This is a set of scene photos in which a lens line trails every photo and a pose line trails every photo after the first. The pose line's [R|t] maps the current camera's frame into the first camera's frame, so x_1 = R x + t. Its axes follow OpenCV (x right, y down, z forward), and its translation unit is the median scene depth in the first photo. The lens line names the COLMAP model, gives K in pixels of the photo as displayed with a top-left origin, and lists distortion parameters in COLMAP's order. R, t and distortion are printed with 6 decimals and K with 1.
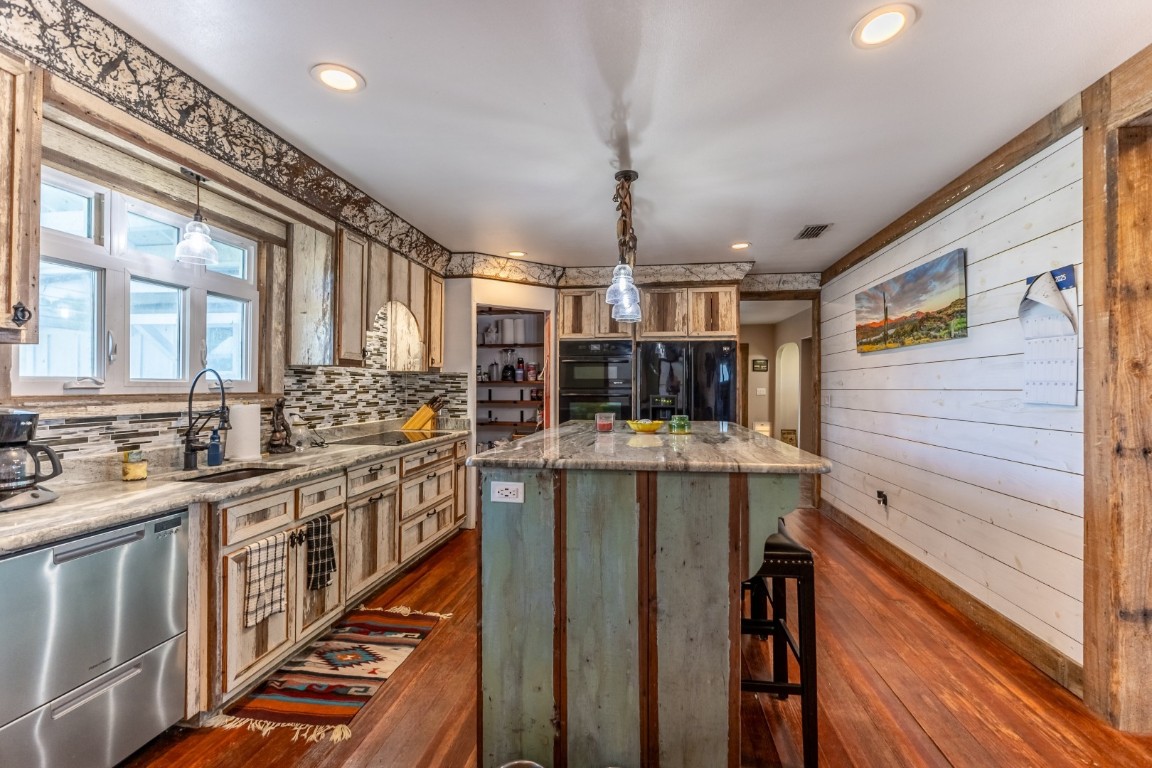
lens RADIAL K [[519.9, 0, 582.2], [0, 519.9, 383.1], [0, 0, 1]] dist [-0.001590, -0.000880]
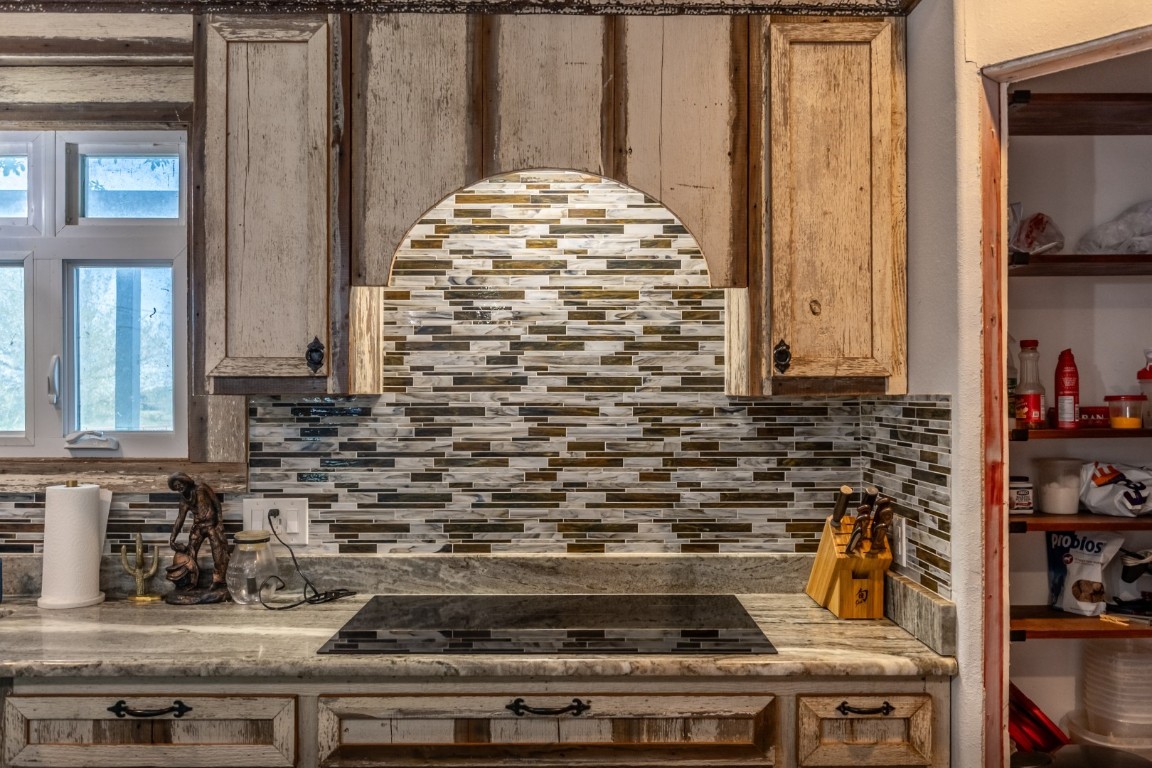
lens RADIAL K [[929.8, 0, 580.5], [0, 929.8, 391.5], [0, 0, 1]] dist [-0.003106, -0.002985]
pose [[0.139527, -0.014392, -0.990114, 0.176565], [0.007415, 0.999882, -0.013489, -0.020791], [0.990191, -0.005460, 0.139617, 0.932223]]
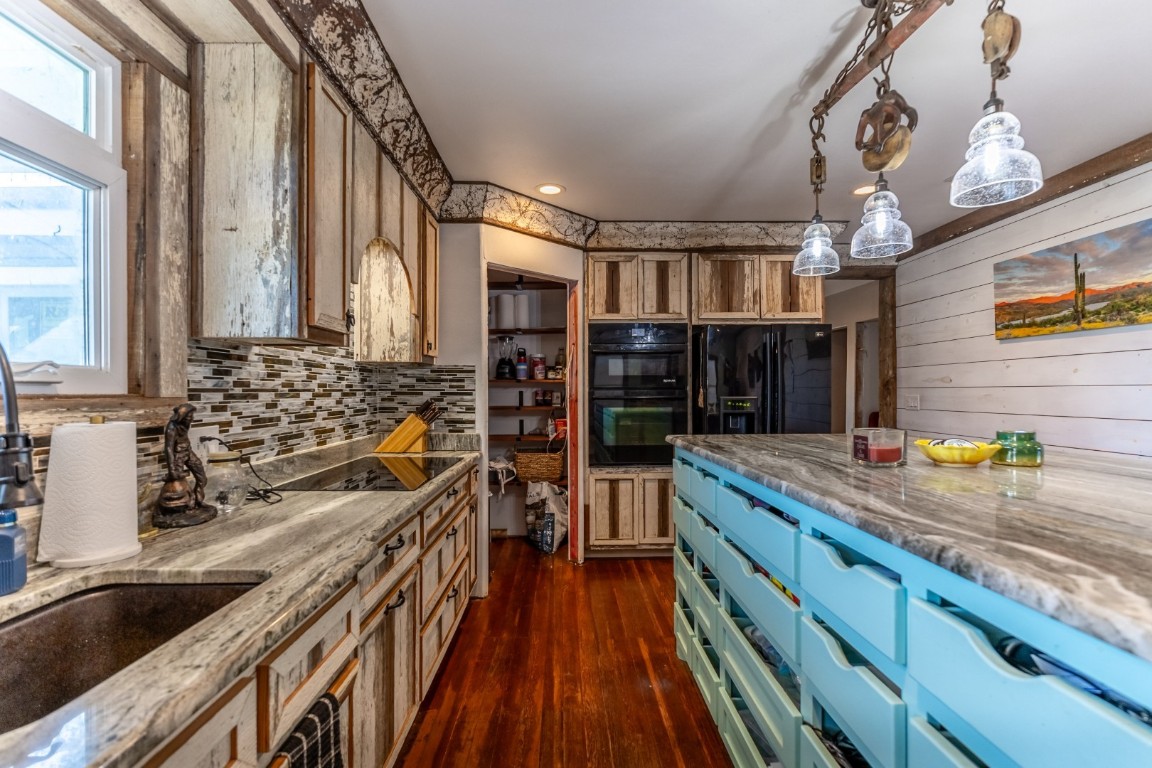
lens RADIAL K [[519.9, 0, 572.0], [0, 519.9, 394.7], [0, 0, 1]] dist [-0.001590, -0.000880]
pose [[0.987964, -0.007531, 0.154498, -0.237036], [0.005367, 0.999882, 0.014423, 0.010471], [-0.154589, -0.013420, 0.987888, 0.375460]]
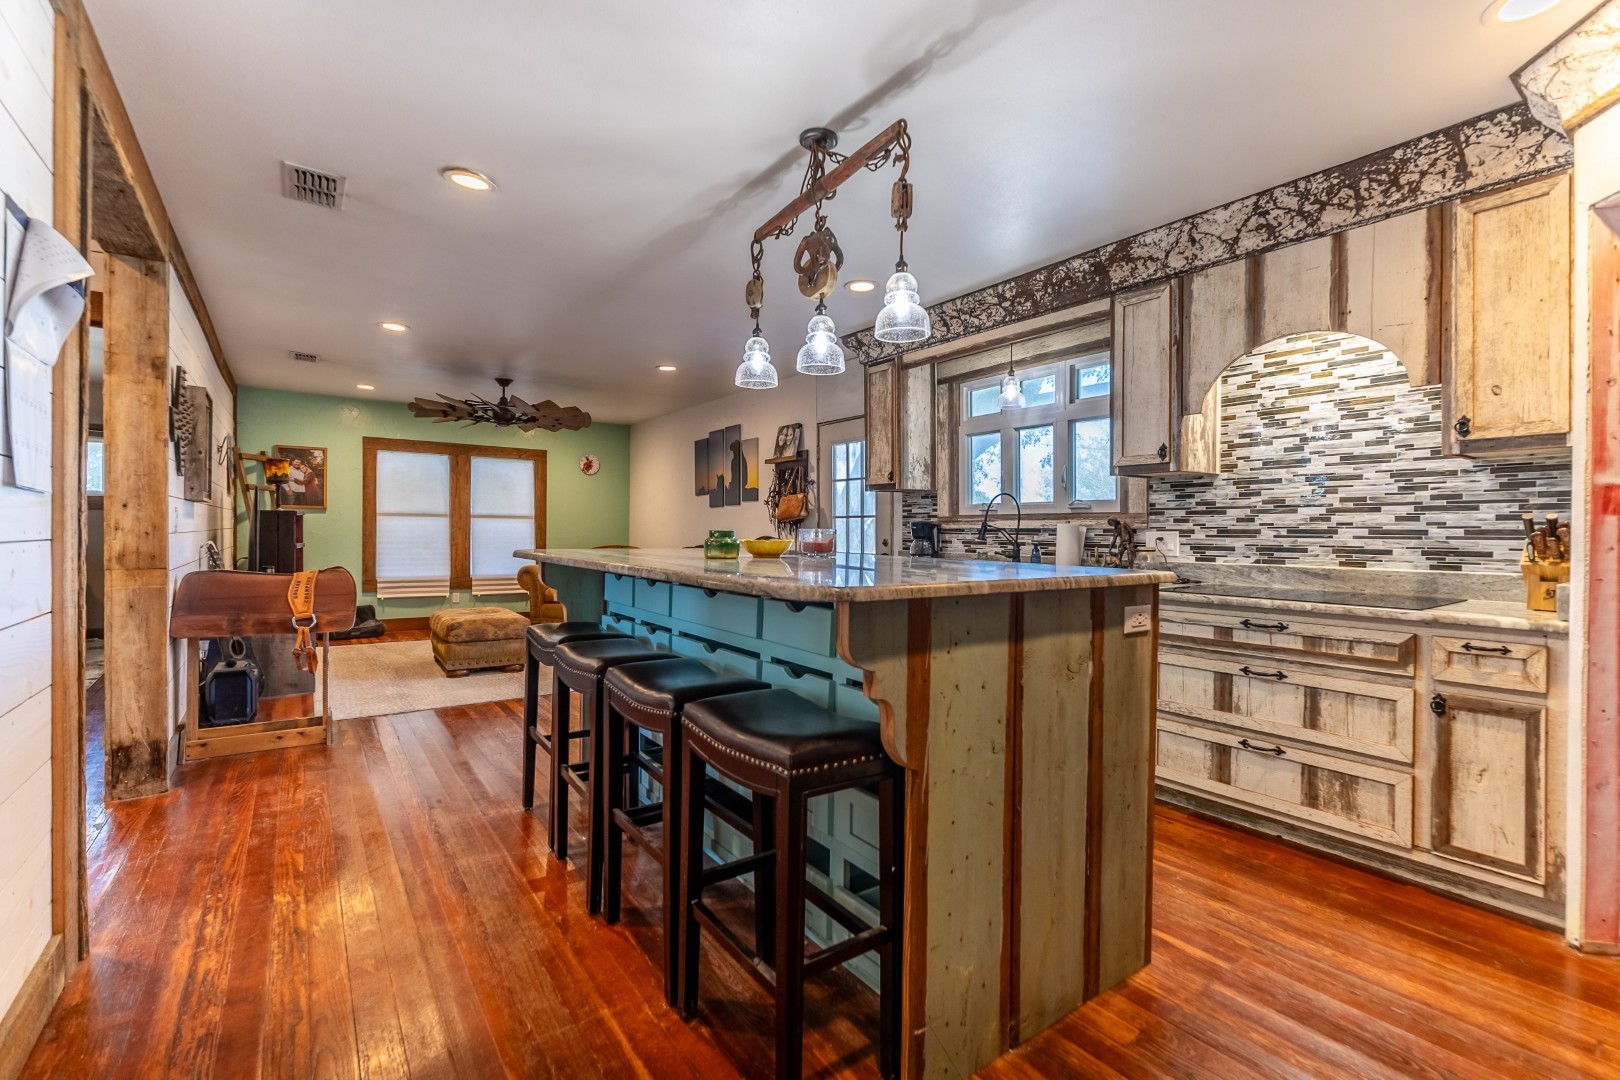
lens RADIAL K [[731.2, 0, 809.3], [0, 731.2, 536.5], [0, 0, 1]] dist [-0.001590, -0.000880]
pose [[-0.734793, -0.006684, -0.678258, 0.495844], [-0.007426, 0.999971, -0.001809, 0.051097], [0.678251, 0.003707, -0.734821, 1.195519]]
